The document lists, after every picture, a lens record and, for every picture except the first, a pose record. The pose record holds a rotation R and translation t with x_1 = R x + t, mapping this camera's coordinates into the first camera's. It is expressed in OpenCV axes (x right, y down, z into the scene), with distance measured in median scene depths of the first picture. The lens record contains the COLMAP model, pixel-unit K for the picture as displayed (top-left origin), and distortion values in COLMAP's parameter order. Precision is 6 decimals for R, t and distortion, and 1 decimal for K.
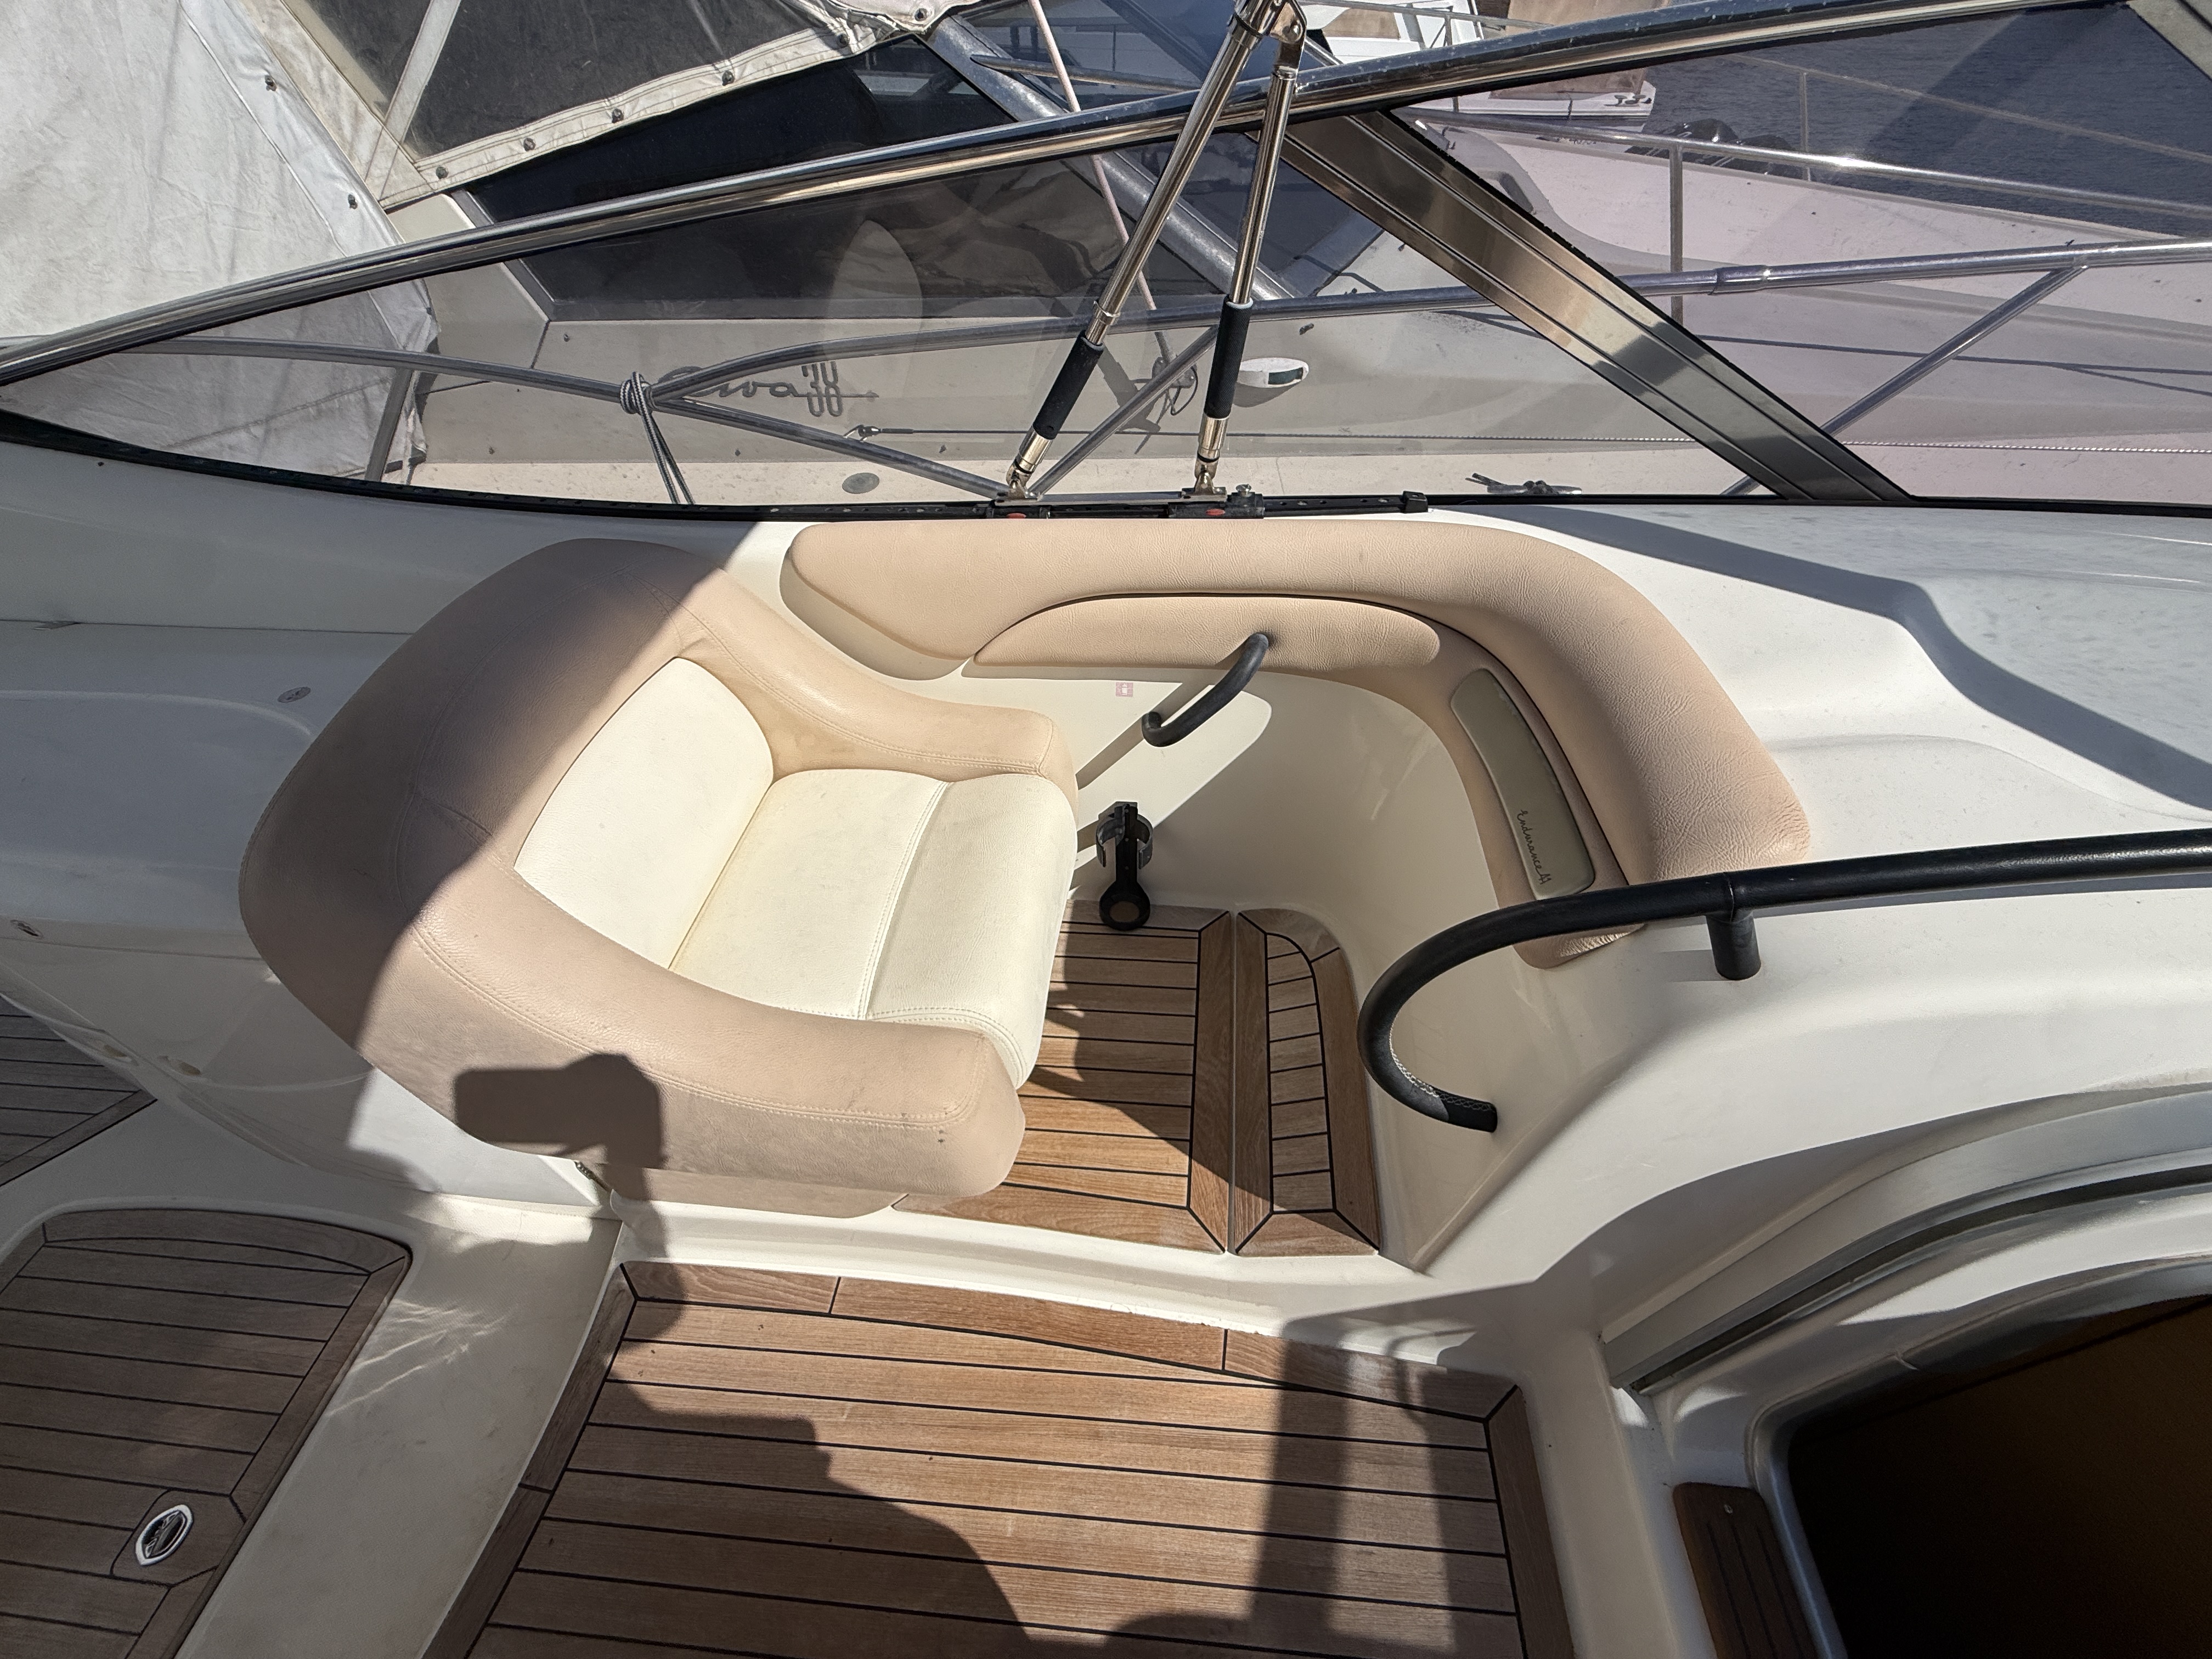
lens RADIAL K [[868.5, 0, 1119.2], [0, 868.5, 824.5], [0, 0, 1]] dist [0.000875, 0.000507]
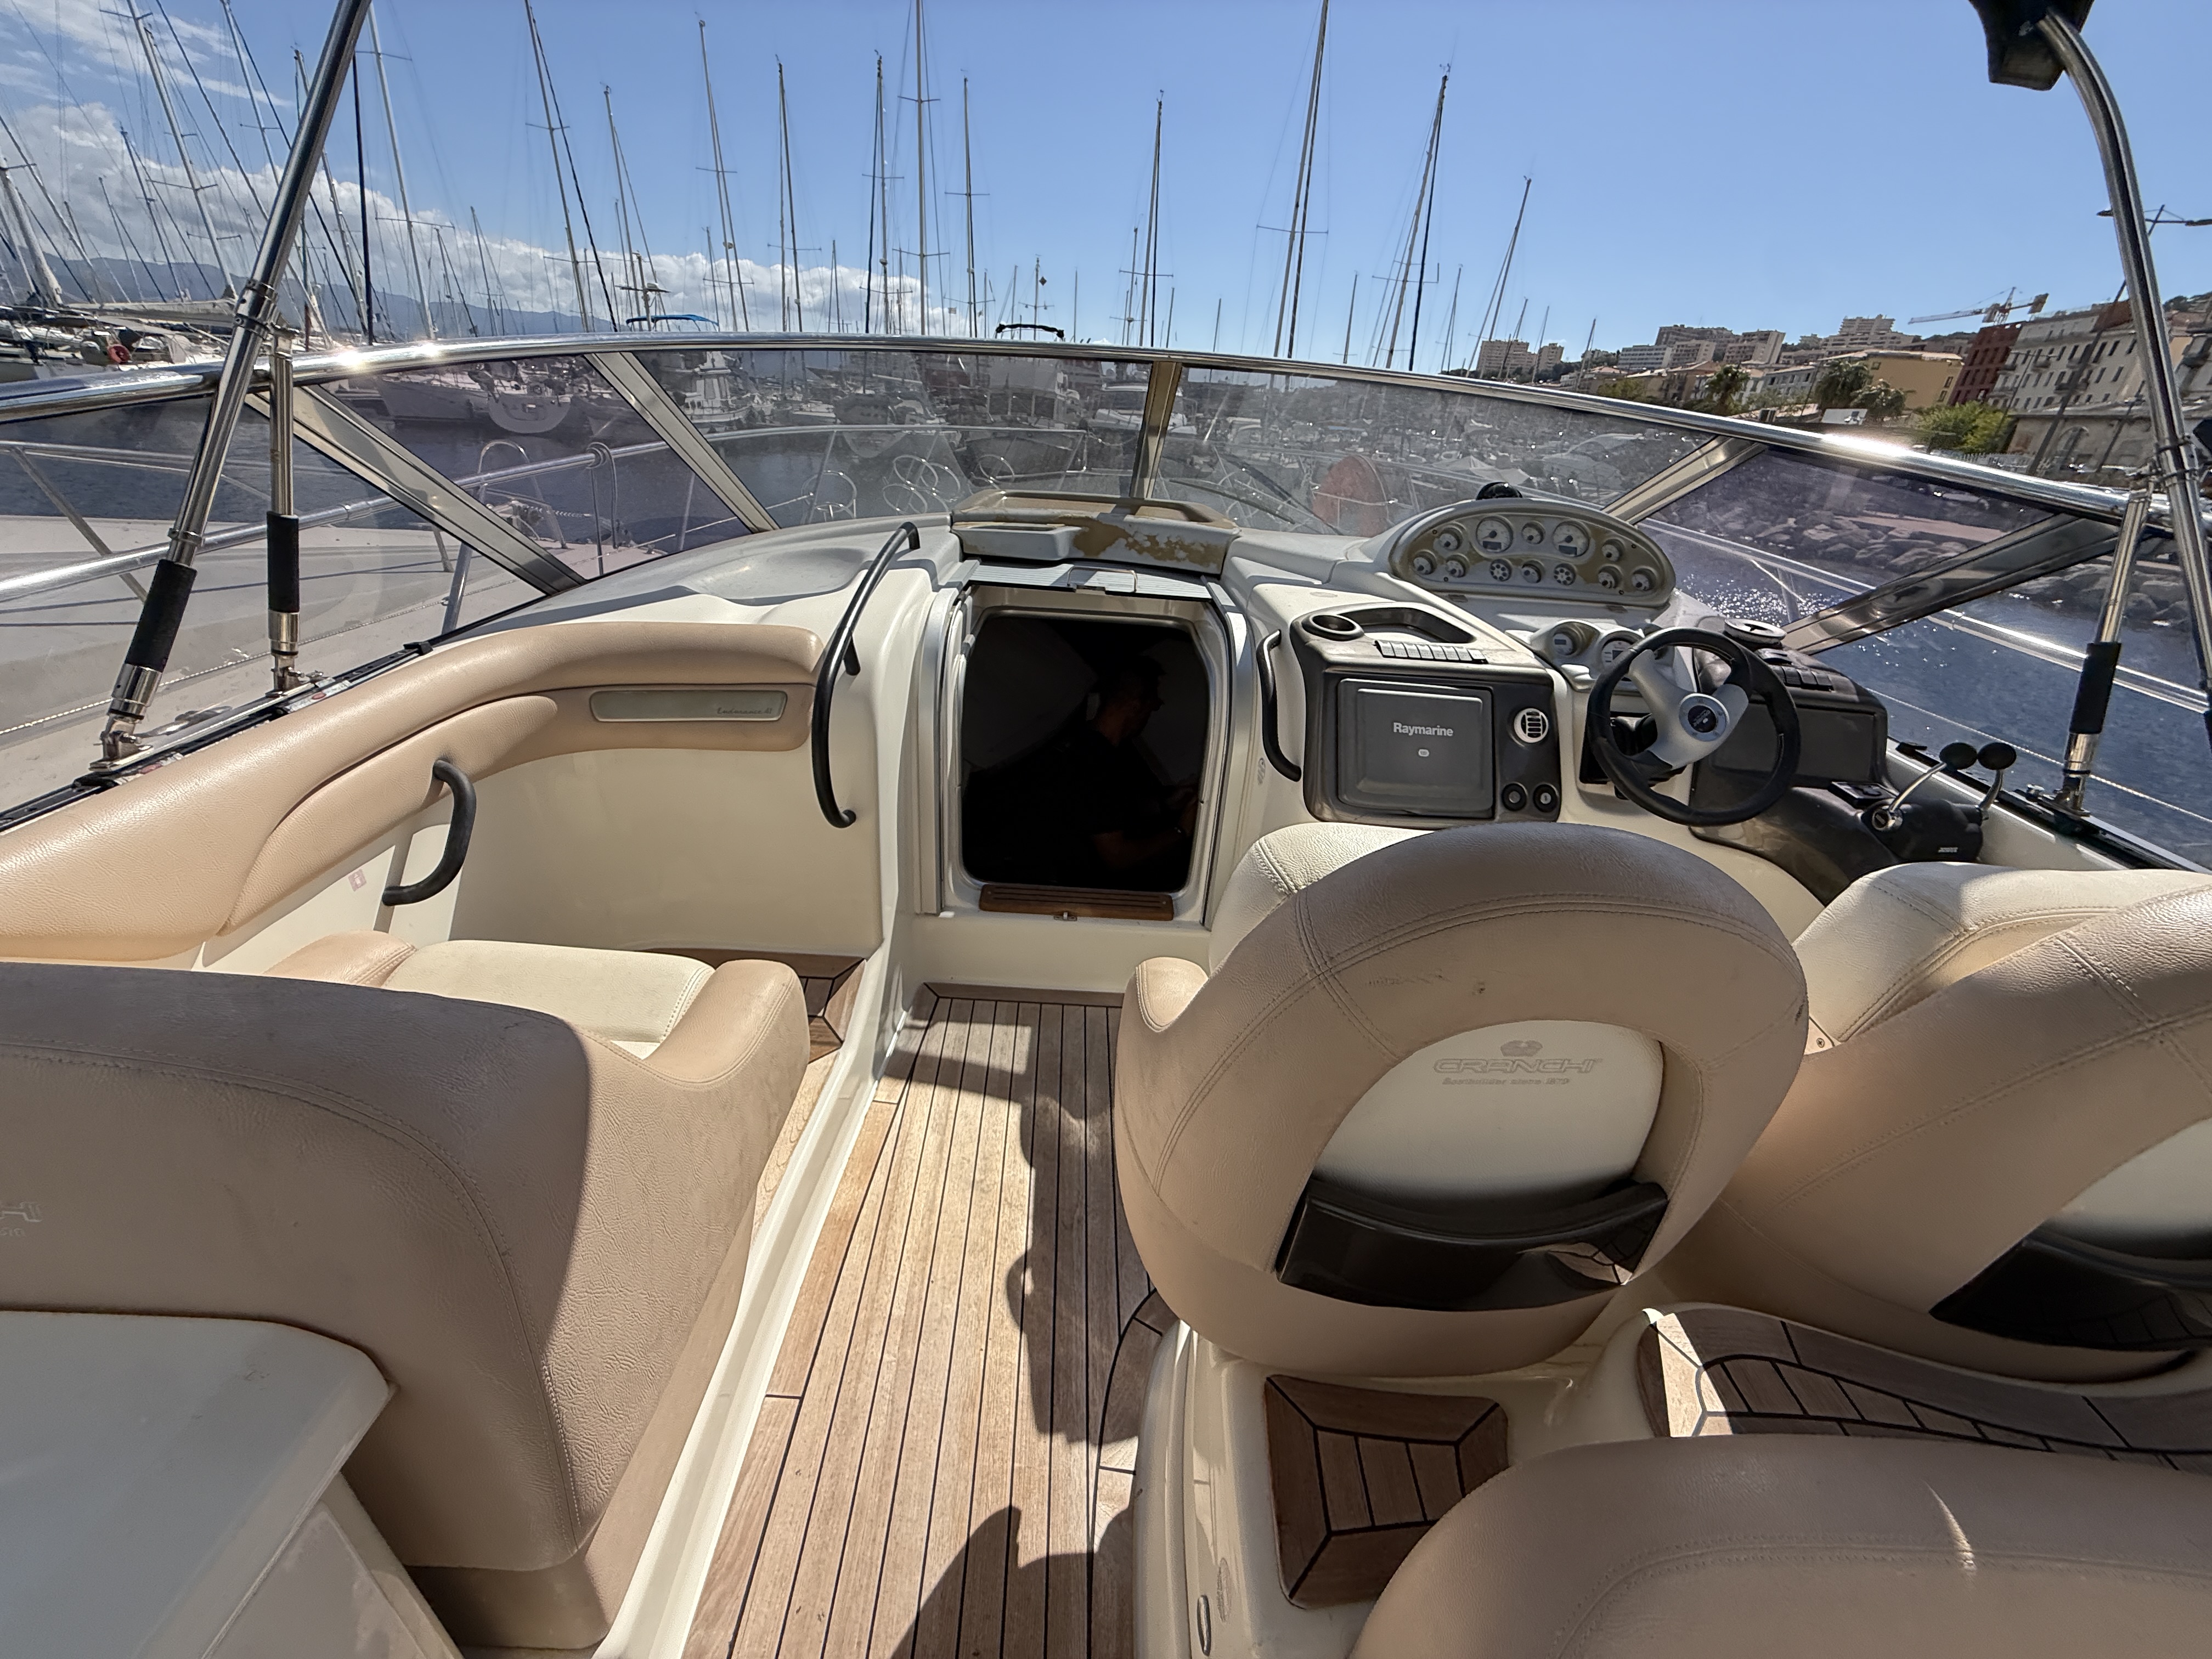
lens RADIAL K [[887.3, 0, 1106.0], [0, 887.3, 829.5], [0, 0, 1]] dist [-0.000397, 0.000117]
pose [[-0.114985, -0.403293, 0.907818, -1.115038], [0.663784, 0.648702, 0.372258, -0.001827], [-0.739033, 0.645399, 0.193108, 0.148243]]
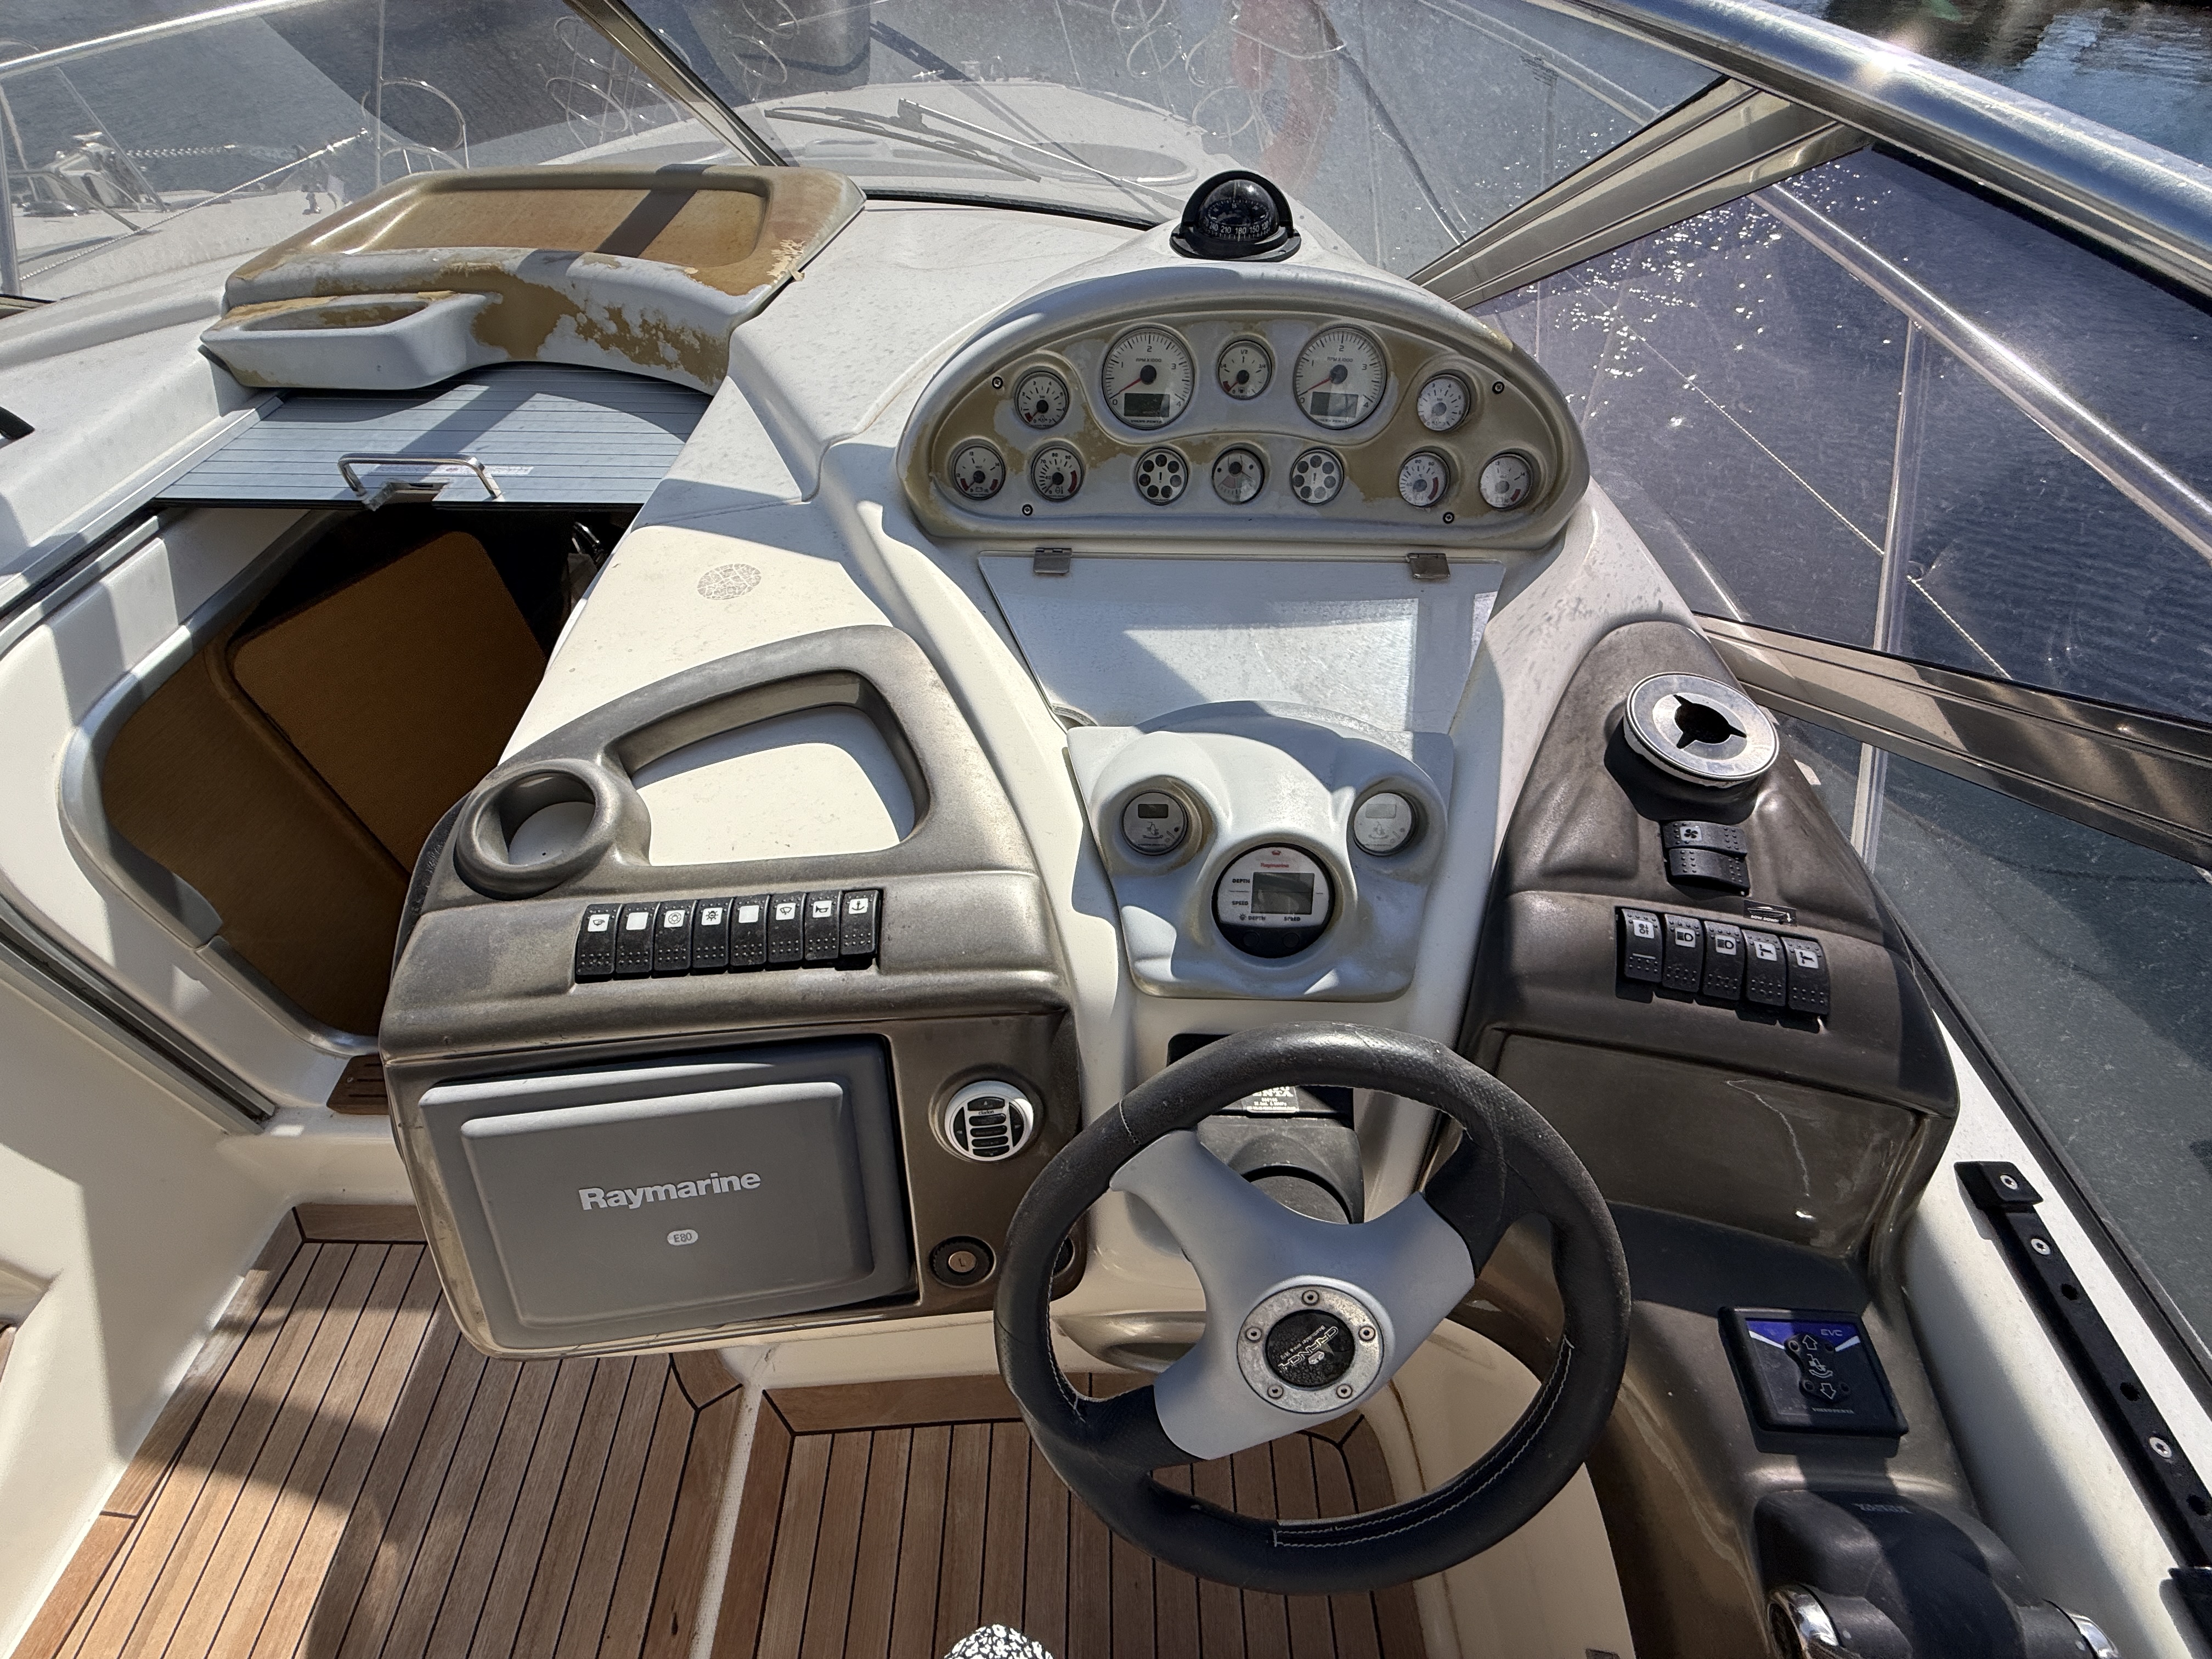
lens RADIAL K [[882.7, 0, 1097.9], [0, 882.7, 852.4], [0, 0, 1]] dist [-0.001761, -0.000422]
pose [[-0.089813, -0.735943, 0.671060, -0.070476], [0.714528, 0.421767, 0.558177, 0.548863], [-0.693818, 0.529623, 0.487972, -0.608755]]
